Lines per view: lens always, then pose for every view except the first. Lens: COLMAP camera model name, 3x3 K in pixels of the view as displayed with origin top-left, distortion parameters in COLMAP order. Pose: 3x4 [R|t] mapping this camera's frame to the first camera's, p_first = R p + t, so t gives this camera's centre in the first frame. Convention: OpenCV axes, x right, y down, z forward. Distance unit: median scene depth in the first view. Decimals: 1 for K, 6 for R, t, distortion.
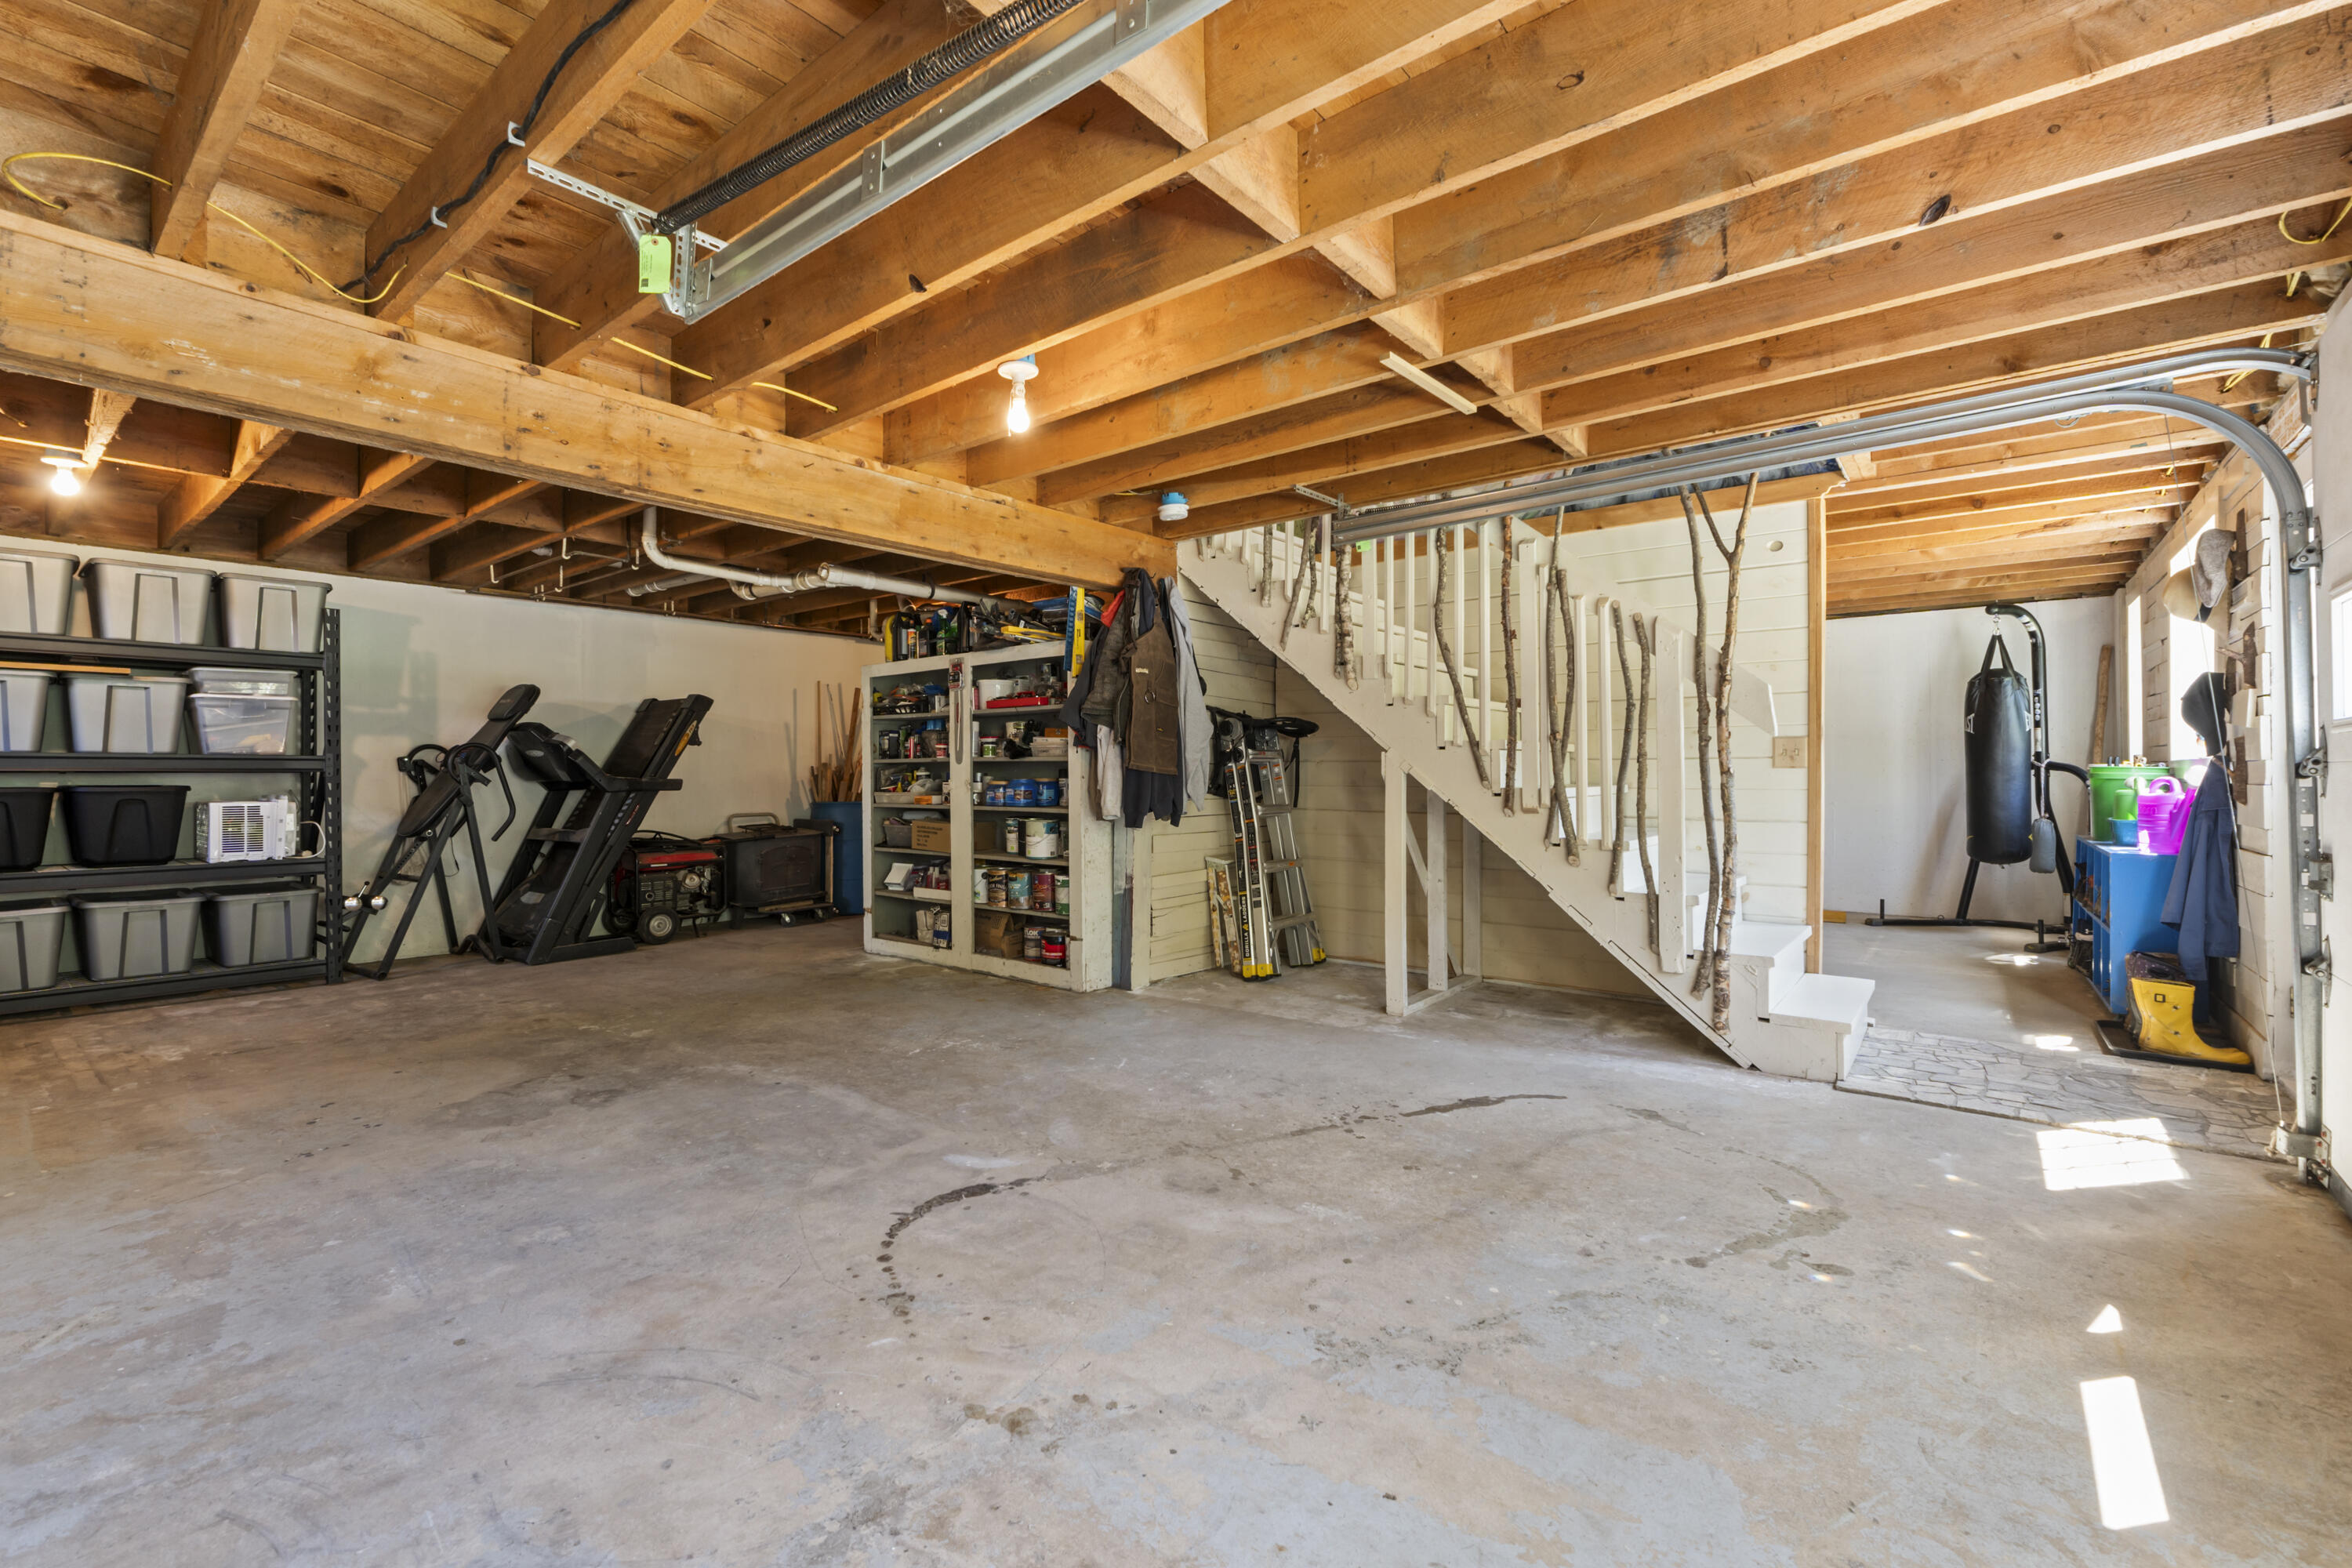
lens RADIAL K [[1021.8, 0, 1176.6], [0, 1021.8, 771.5], [0, 0, 1]] dist [-0.002250, -0.000110]
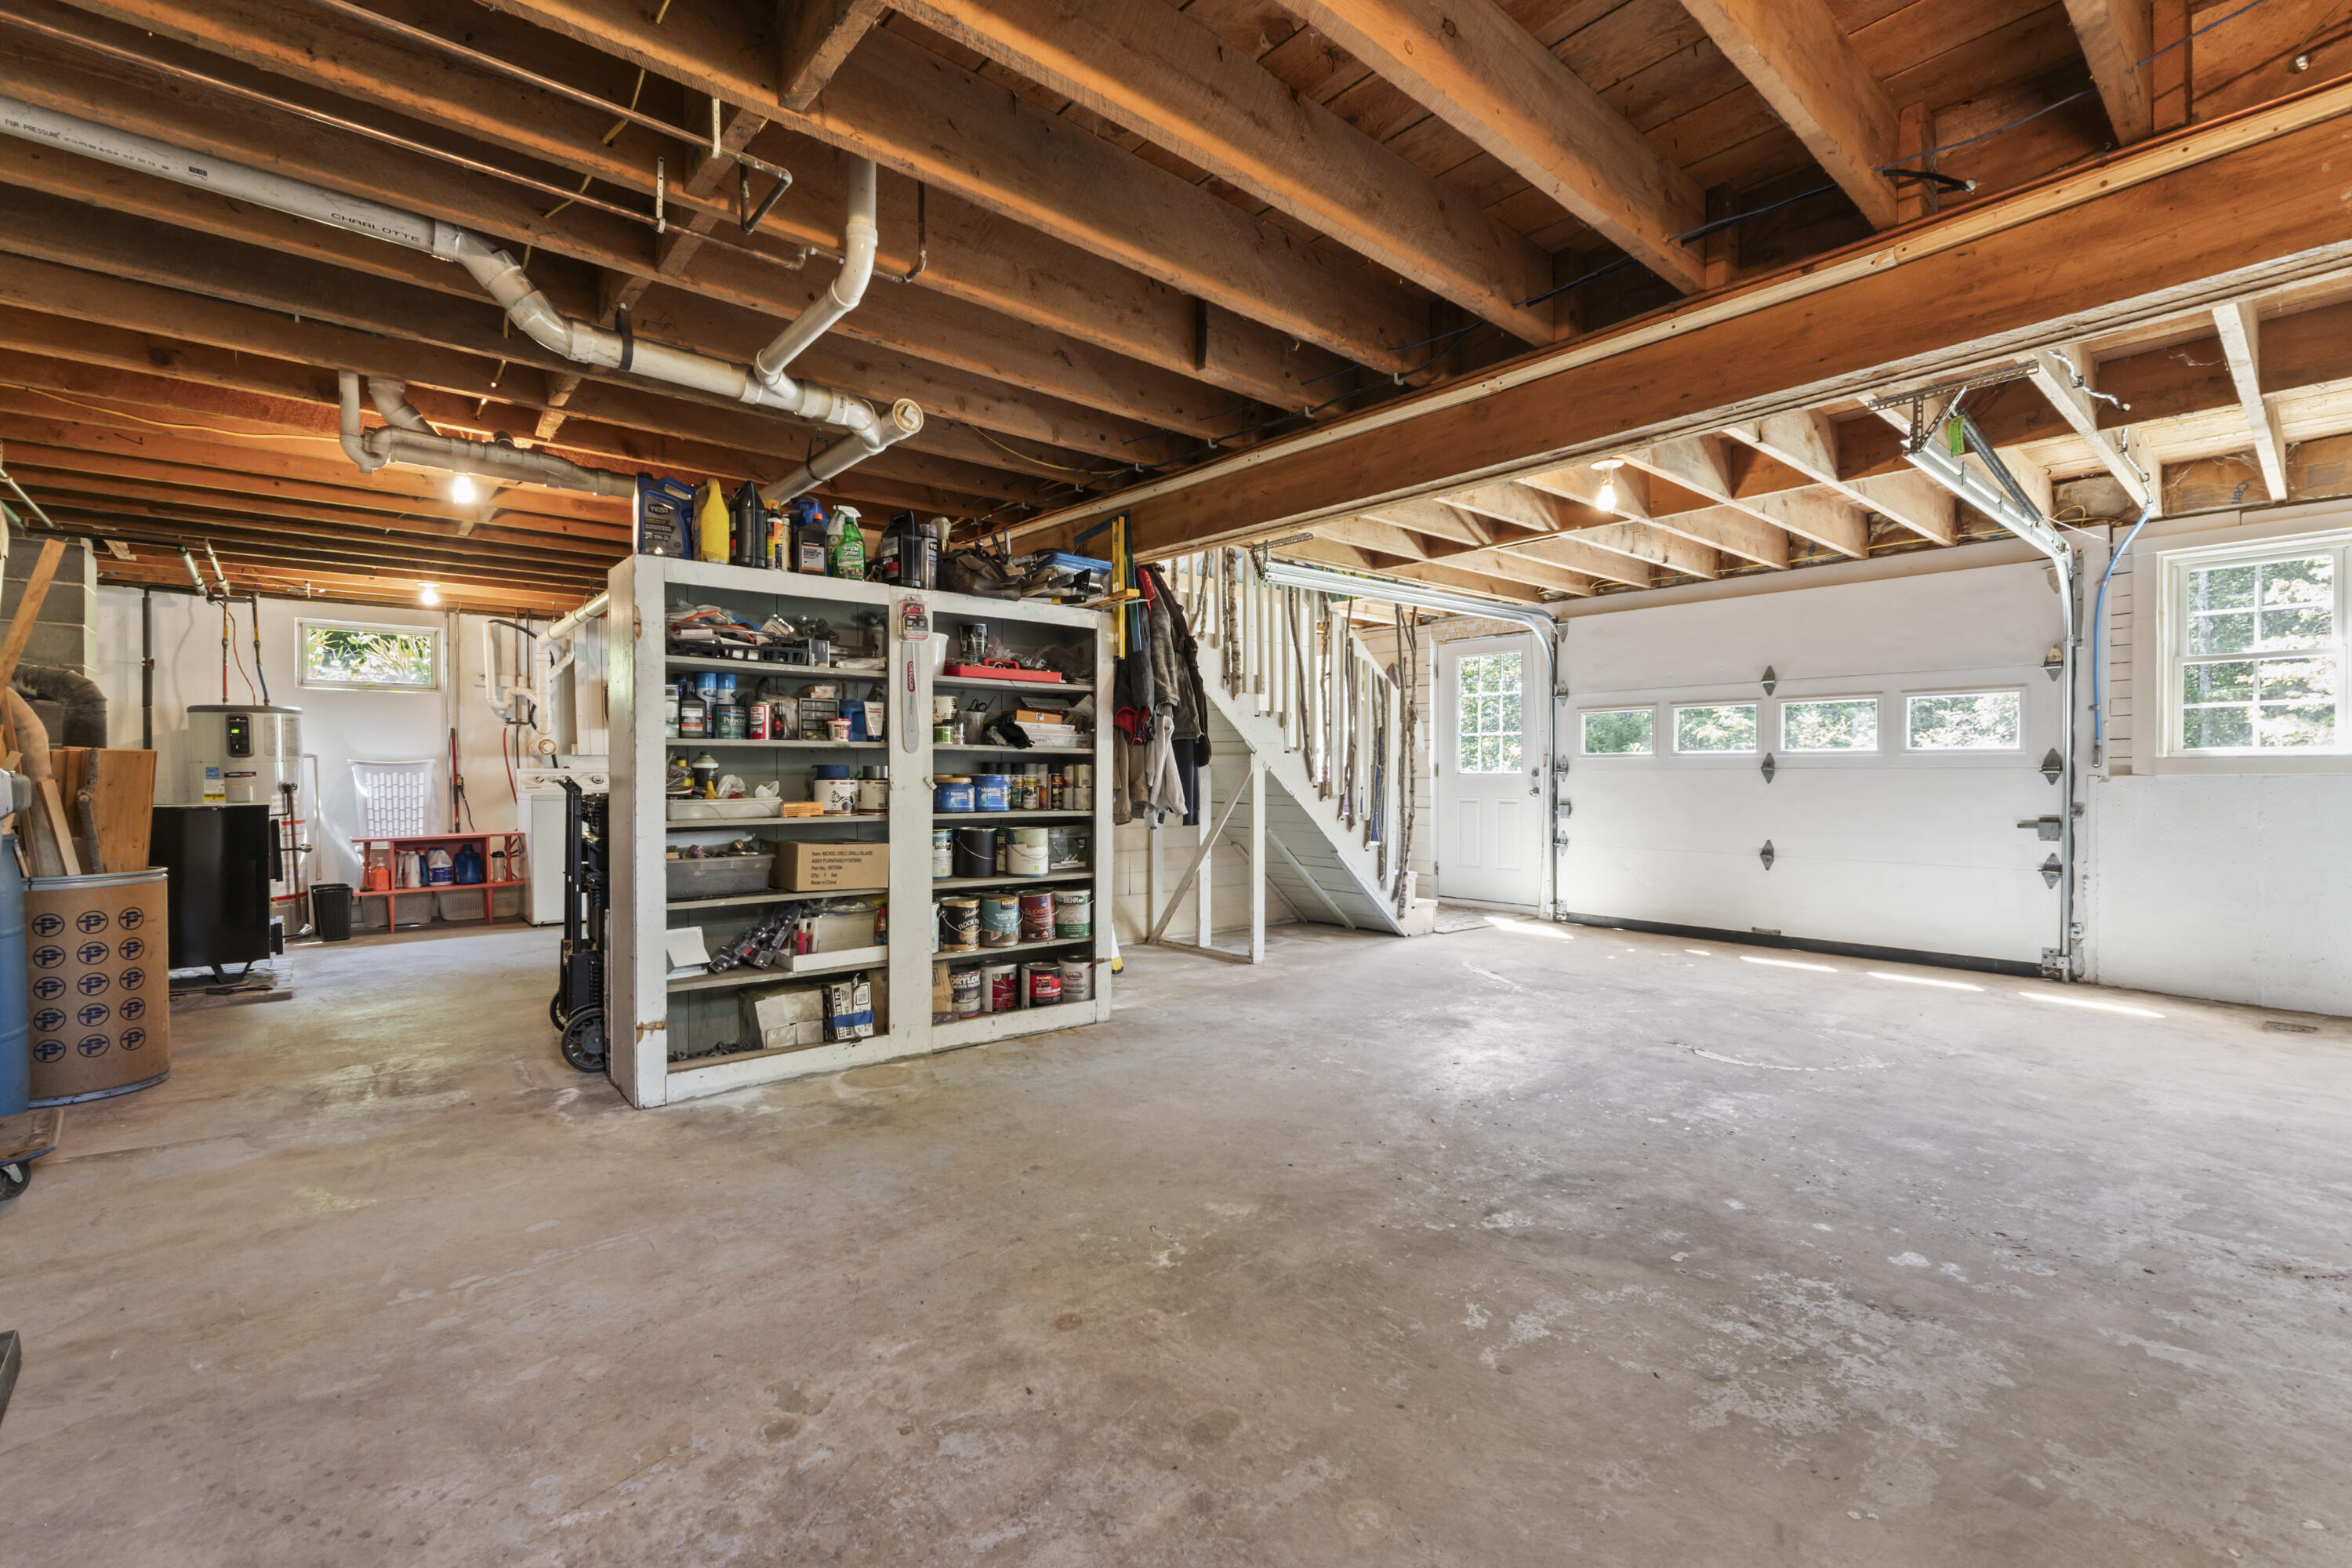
lens RADIAL K [[1021.8, 0, 1176.9], [0, 1021.8, 782.6], [0, 0, 1]] dist [-0.002250, -0.000110]
pose [[0.192613, -0.005190, 0.981261, -0.968577], [-0.003808, 0.999975, 0.006037, 0.007848], [-0.981267, -0.004899, 0.192589, 0.802834]]
